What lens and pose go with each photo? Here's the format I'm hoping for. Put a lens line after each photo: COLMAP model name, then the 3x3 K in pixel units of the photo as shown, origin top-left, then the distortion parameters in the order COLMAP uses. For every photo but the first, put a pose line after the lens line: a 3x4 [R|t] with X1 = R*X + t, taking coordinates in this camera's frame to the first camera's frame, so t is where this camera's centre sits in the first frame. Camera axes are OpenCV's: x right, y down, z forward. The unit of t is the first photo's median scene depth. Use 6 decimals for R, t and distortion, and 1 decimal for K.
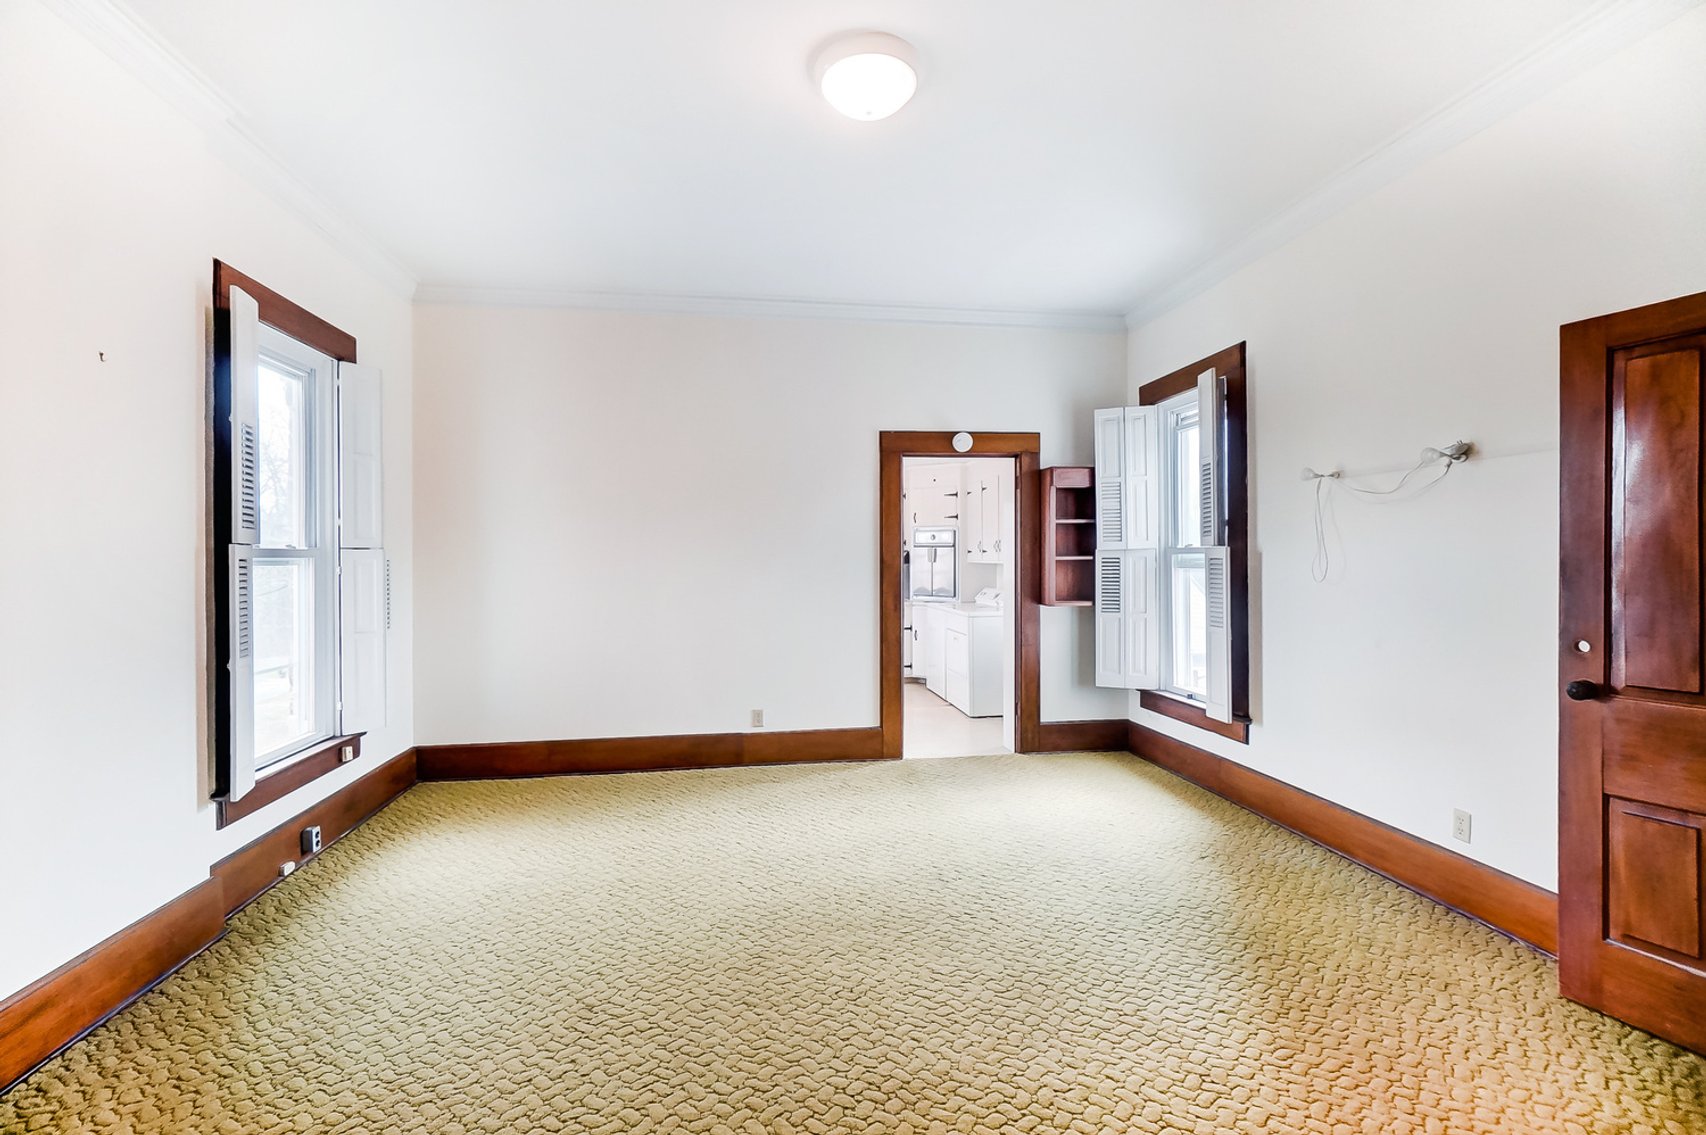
lens RADIAL K [[739.6, 0, 849.4], [0, 739.6, 569.9], [0, 0, 1]] dist [-0.000406, -0.003643]
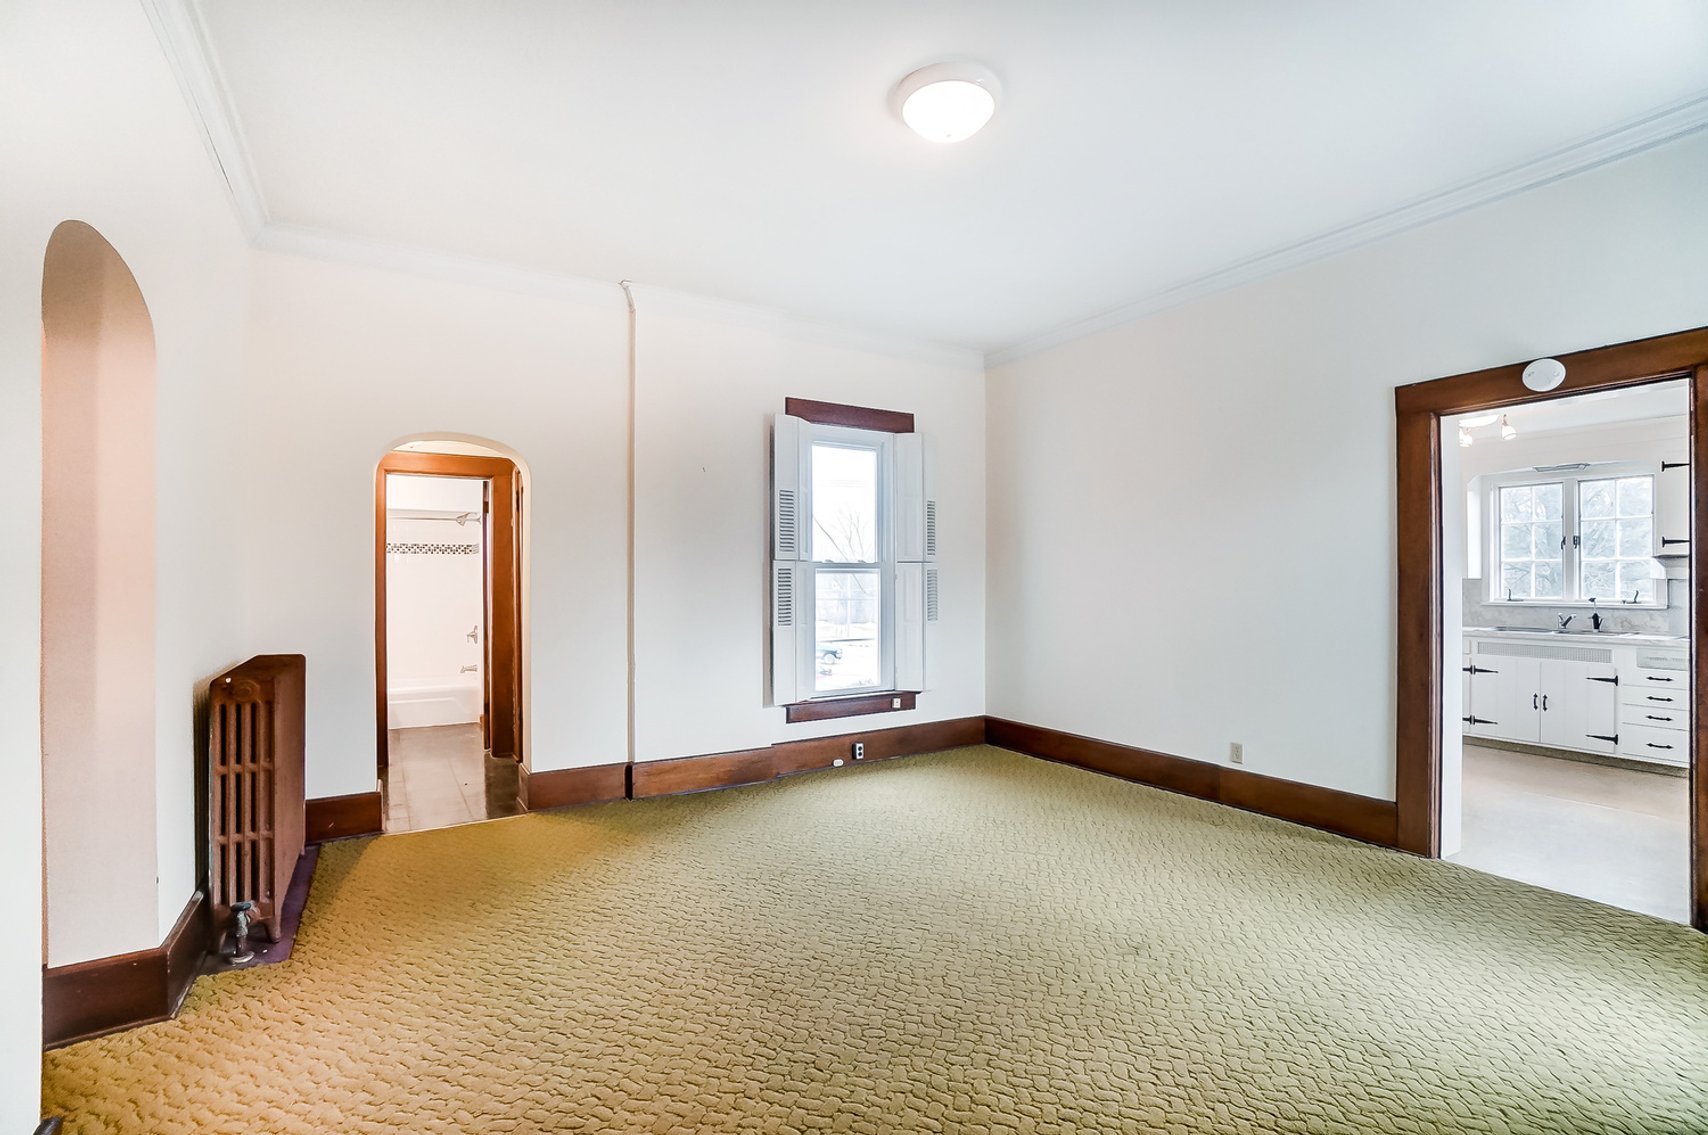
lens RADIAL K [[763.4, 0, 858.2], [0, 763.4, 576.5], [0, 0, 1]] dist [-0.002290, -0.000151]
pose [[0.422980, 0.003858, -0.906131, 0.487848], [-0.012660, 0.999918, -0.001652, 0.002538], [0.906051, 0.012170, 0.422994, 0.220498]]
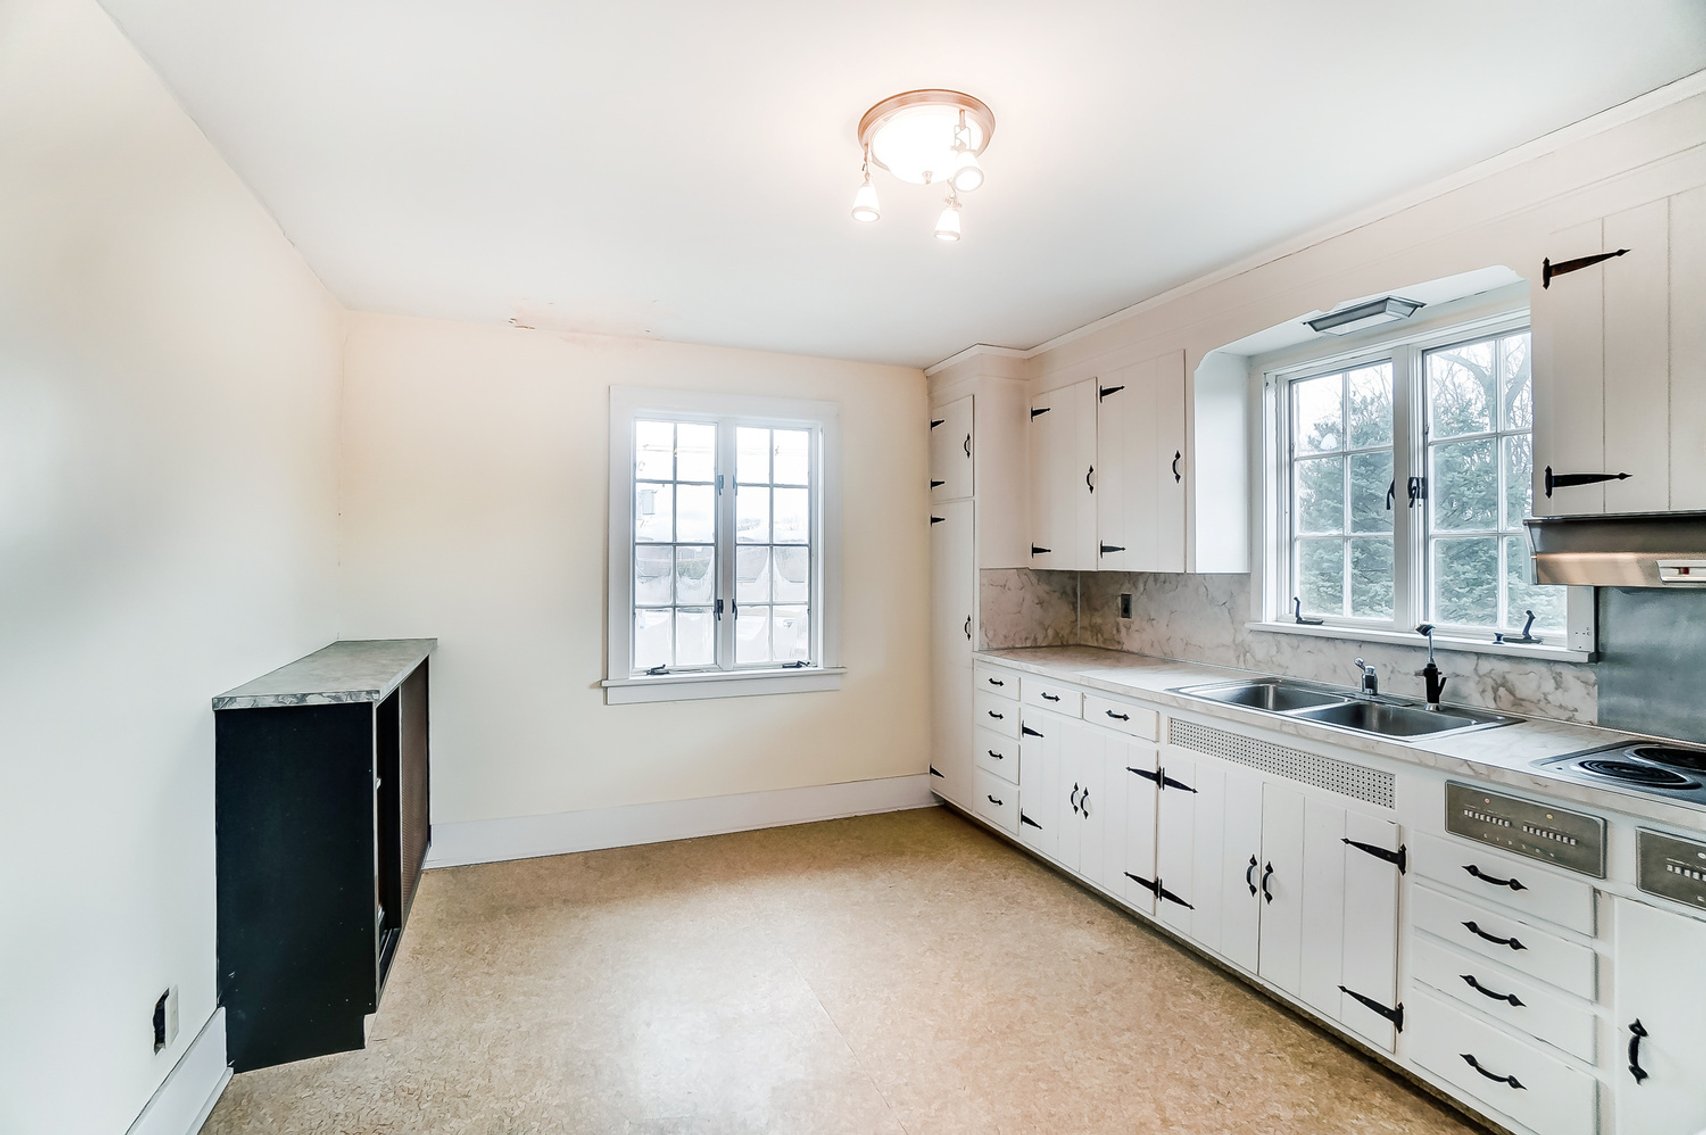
lens RADIAL K [[773.9, 0, 850.1], [0, 773.9, 551.9], [0, 0, 1]] dist [-0.052774, 0.021365]
pose [[0.253283, 0.001710, -0.967391, 0.275569], [-0.016350, 0.999863, -0.002513, -0.019800], [0.967254, 0.016453, 0.253276, 1.257547]]
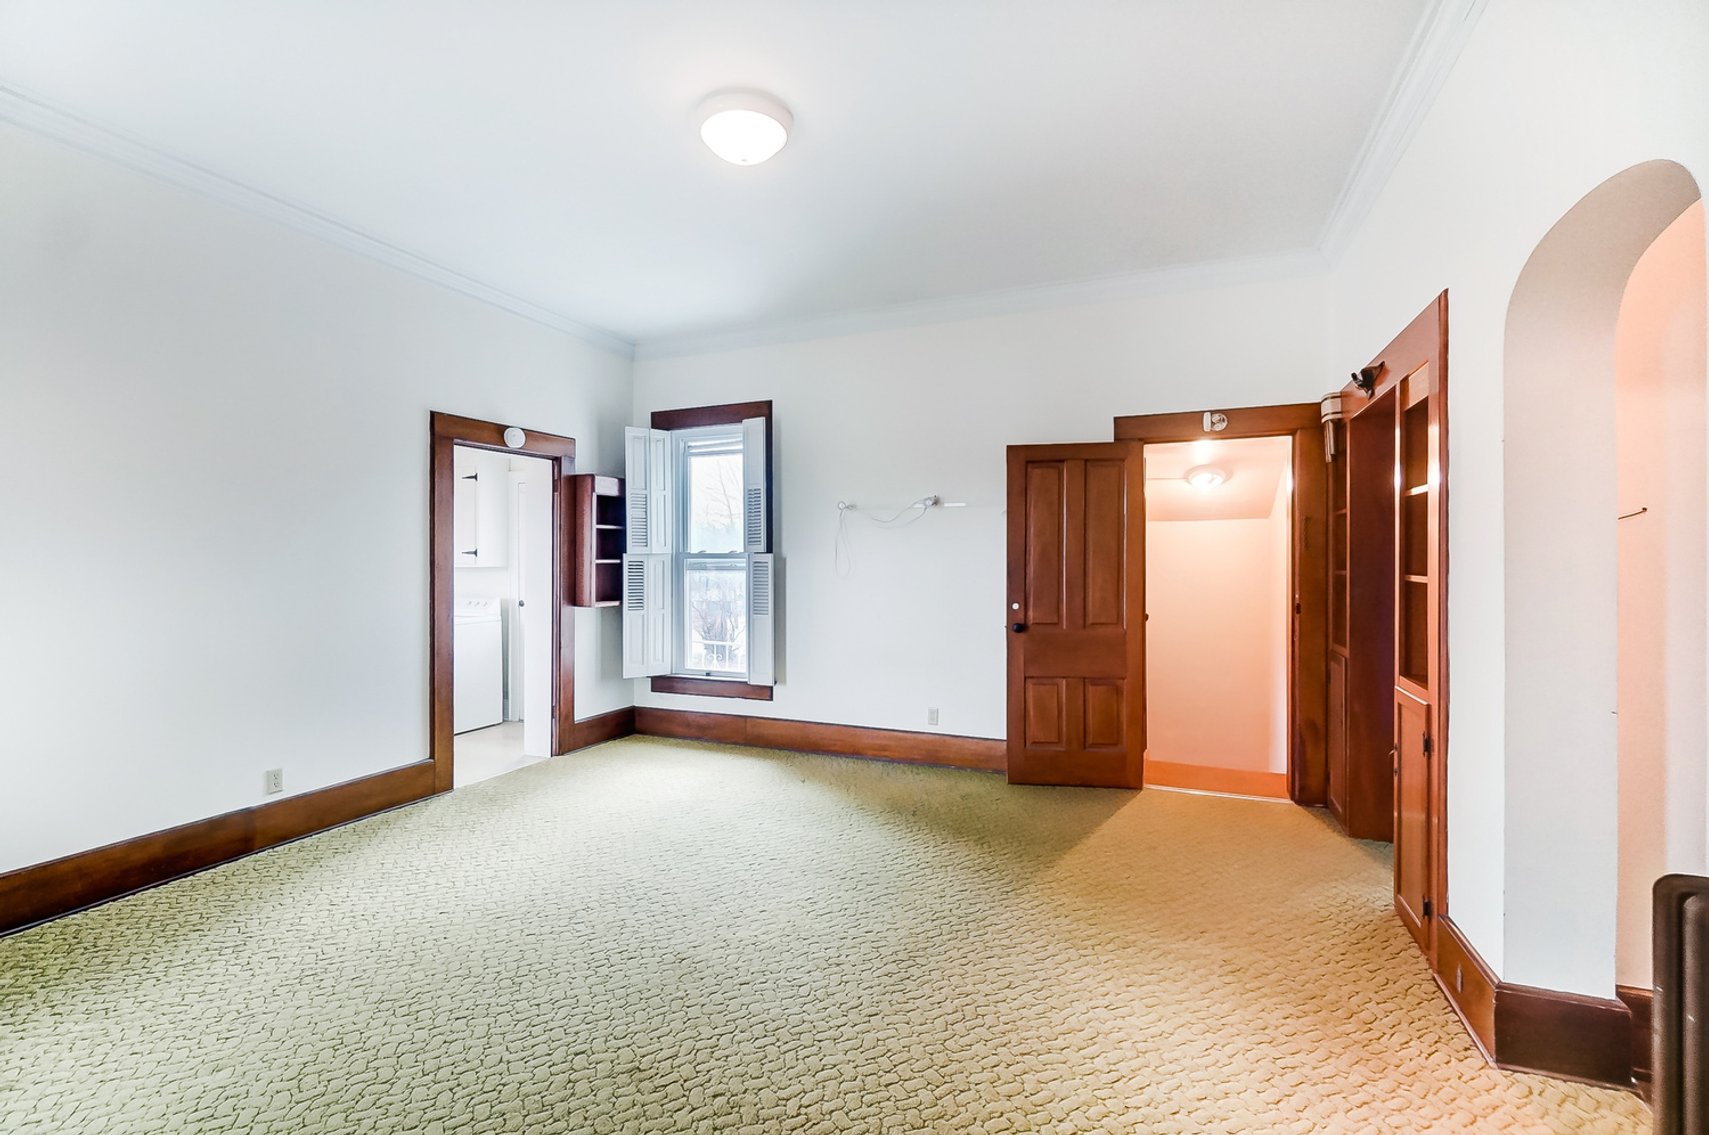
lens RADIAL K [[753.6, 0, 835.5], [0, 753.6, 565.7], [0, 0, 1]] dist [-0.009440, -0.000169]
pose [[0.522043, 0.001491, 0.852918, -0.454738], [0.009022, 0.999933, -0.007270, 0.001554], [-0.852872, 0.011490, 0.521994, 0.150927]]
